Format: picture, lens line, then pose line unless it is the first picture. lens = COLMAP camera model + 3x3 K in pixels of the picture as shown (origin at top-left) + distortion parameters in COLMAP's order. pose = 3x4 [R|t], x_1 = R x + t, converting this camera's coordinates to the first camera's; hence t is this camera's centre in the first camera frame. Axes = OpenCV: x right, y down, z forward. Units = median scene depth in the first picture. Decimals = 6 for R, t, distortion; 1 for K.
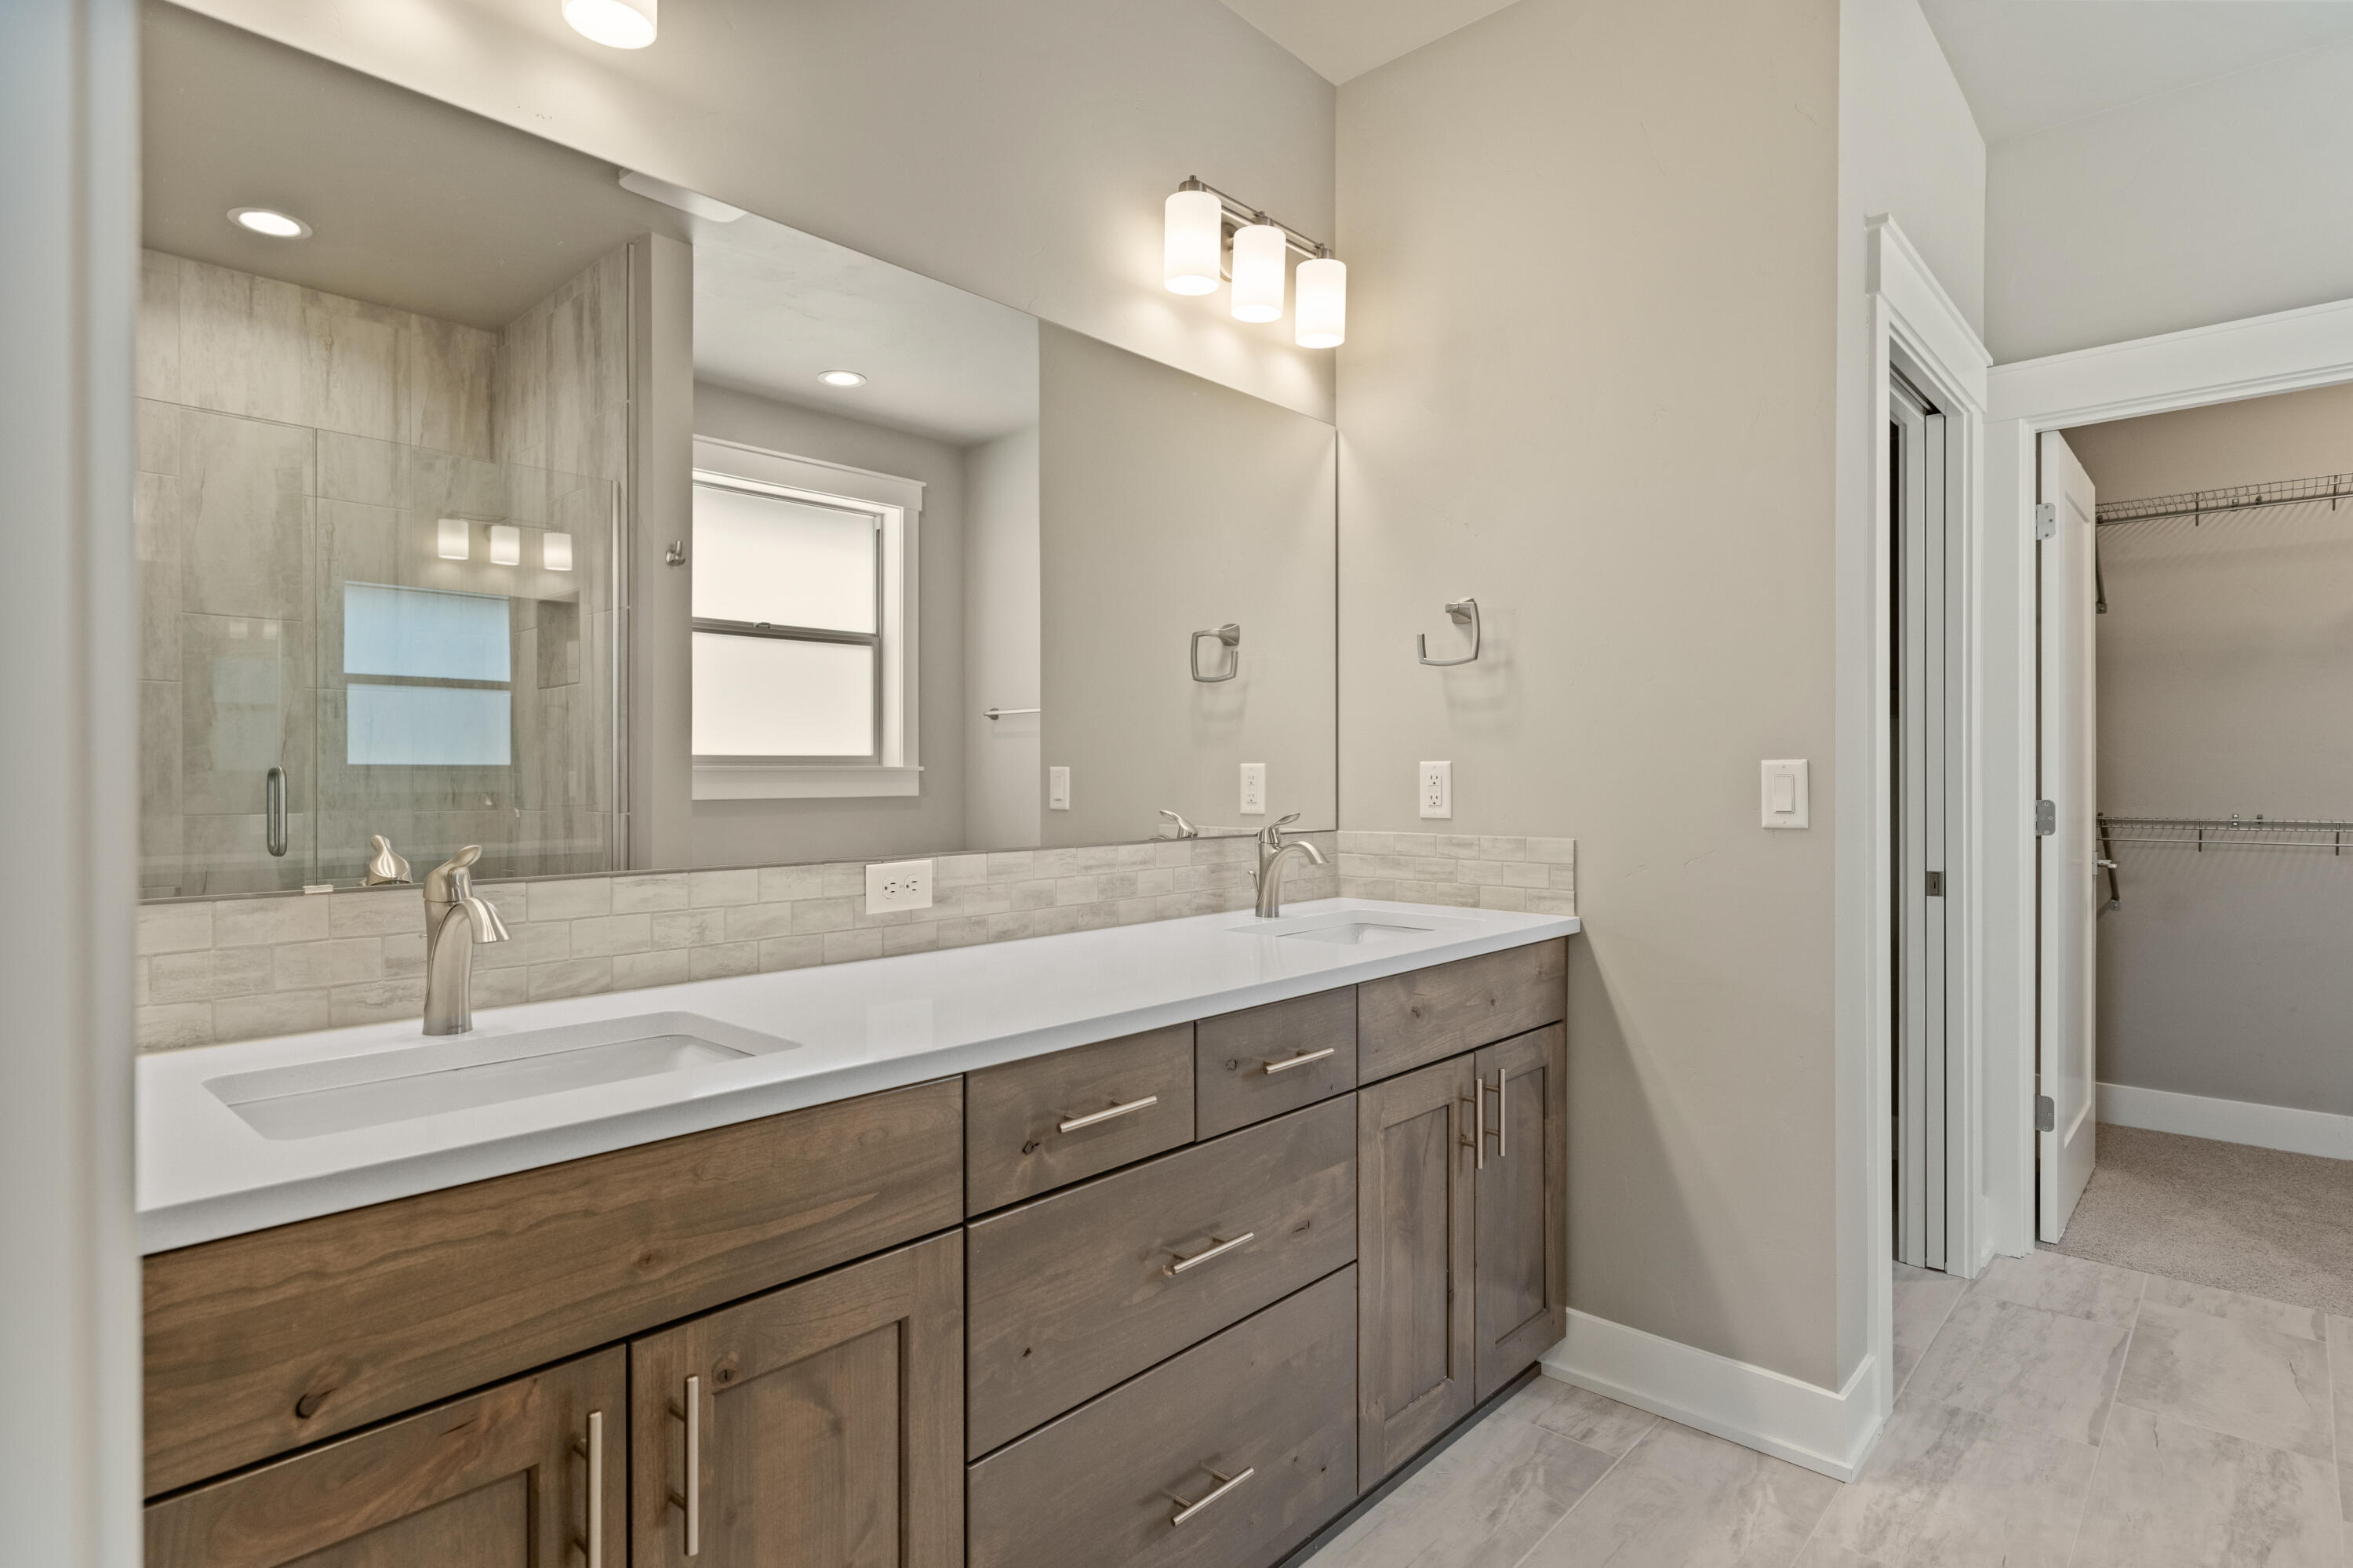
lens RADIAL K [[1201.5, 0, 1170.7], [0, 1201.5, 778.2], [0, 0, 1]] dist [-0.001556, 0.000223]
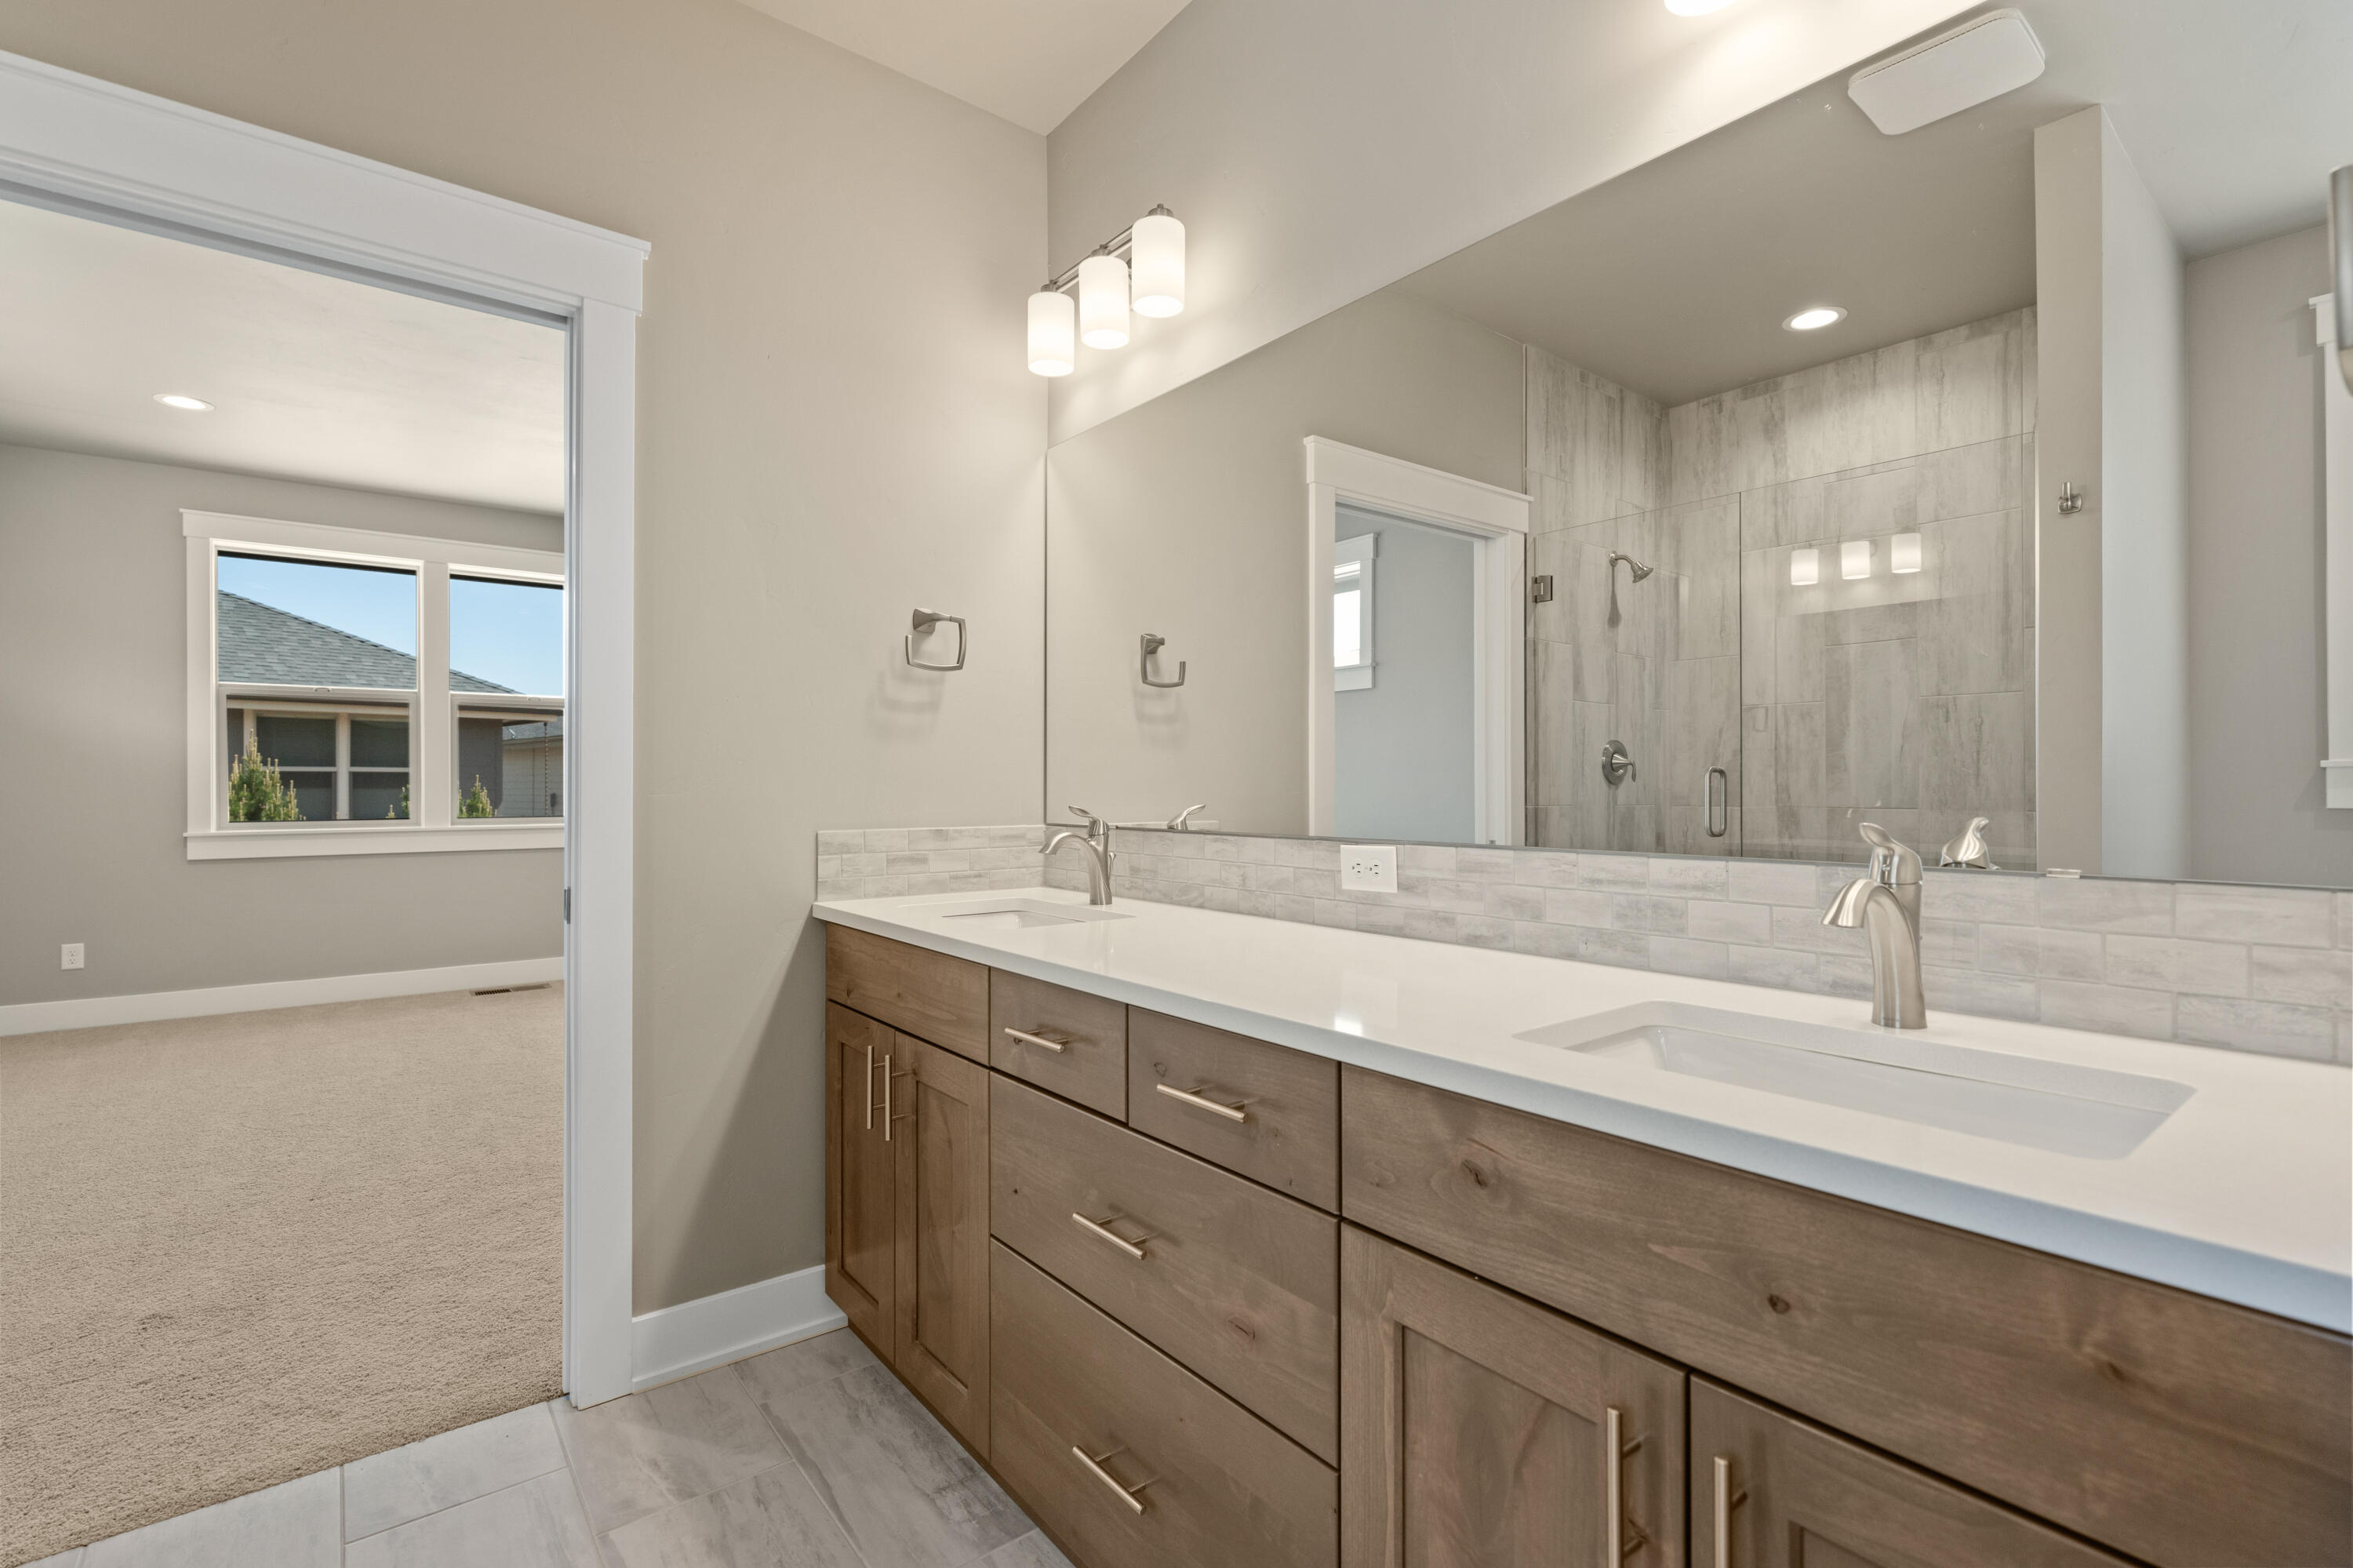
lens RADIAL K [[1062.2, 0, 1180.1], [0, 1062.2, 779.9], [0, 0, 1]] dist [-0.003154, -0.000338]
pose [[-0.154715, -0.005134, -0.987946, 0.685771], [-0.000457, 0.999987, -0.005125, 0.014854], [0.987959, -0.000341, -0.154715, 0.908371]]
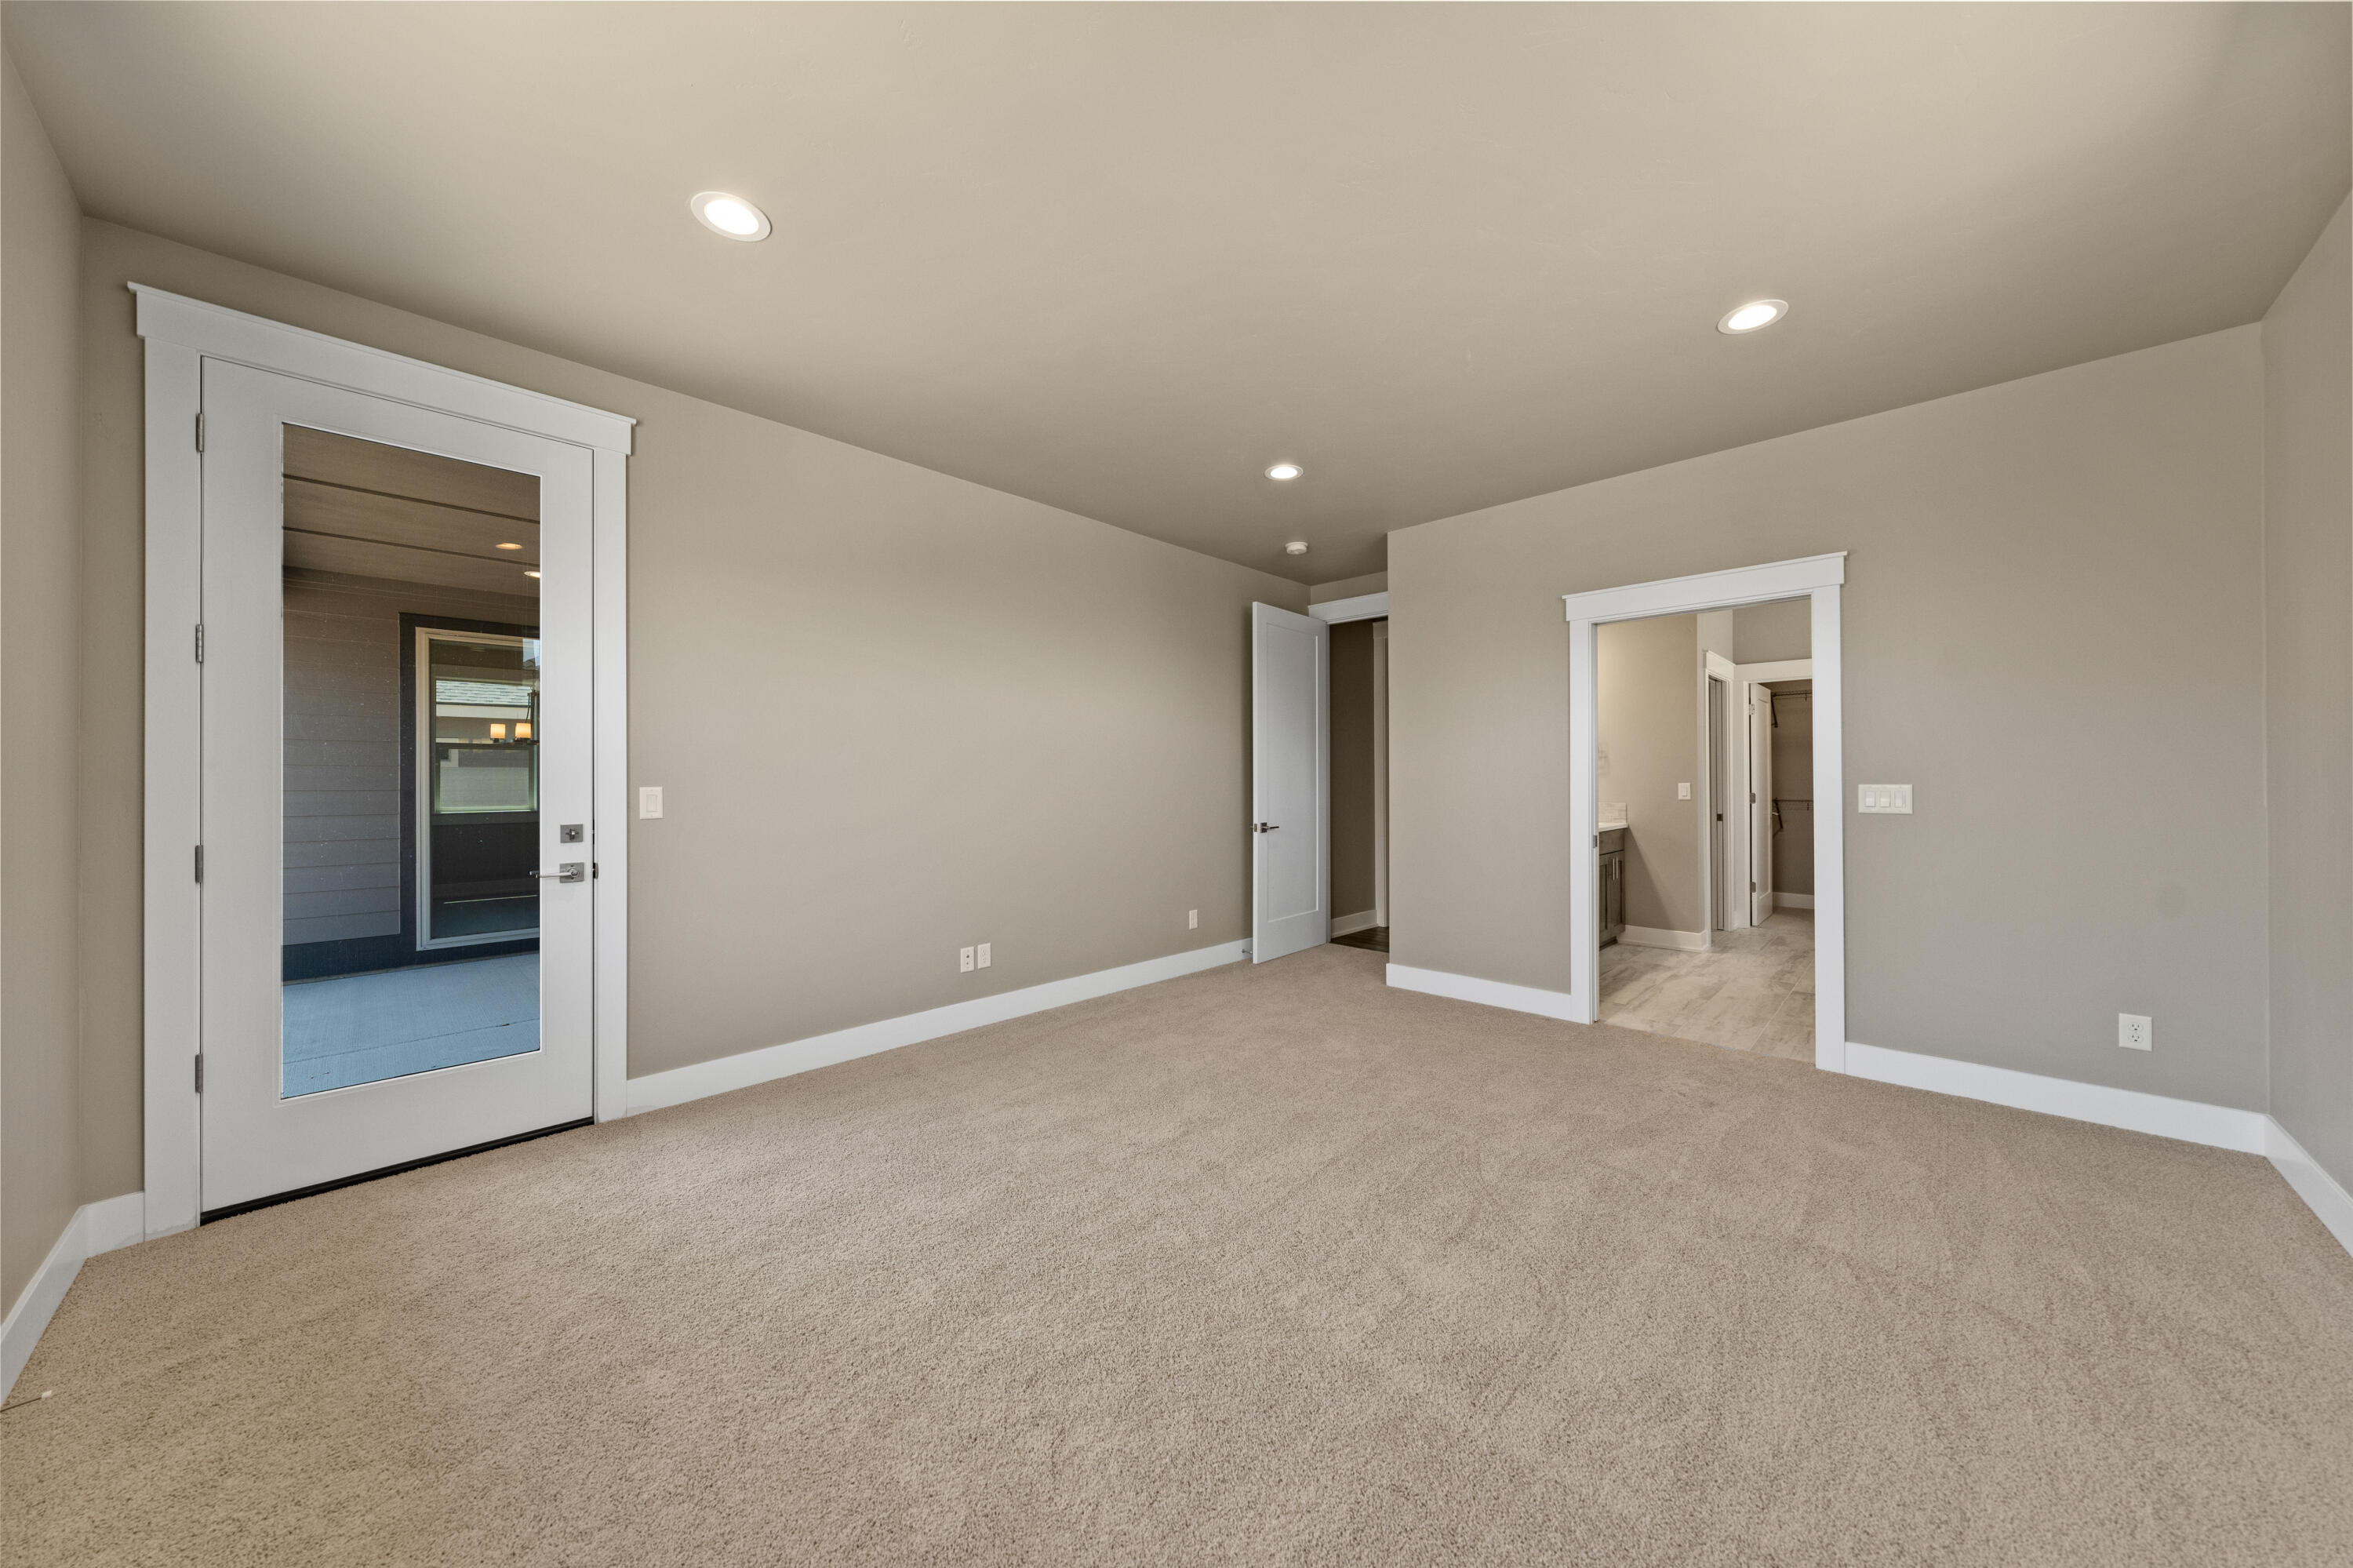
lens RADIAL K [[805.7, 0, 1176.5], [0, 805.7, 773.2], [0, 0, 1]] dist [-0.001303, -0.000058]
pose [[0.999876, -0.002325, -0.015559, -1.226190], [0.002238, 0.999982, -0.005592, -0.040090], [0.015572, 0.005557, 0.999863, -1.850364]]
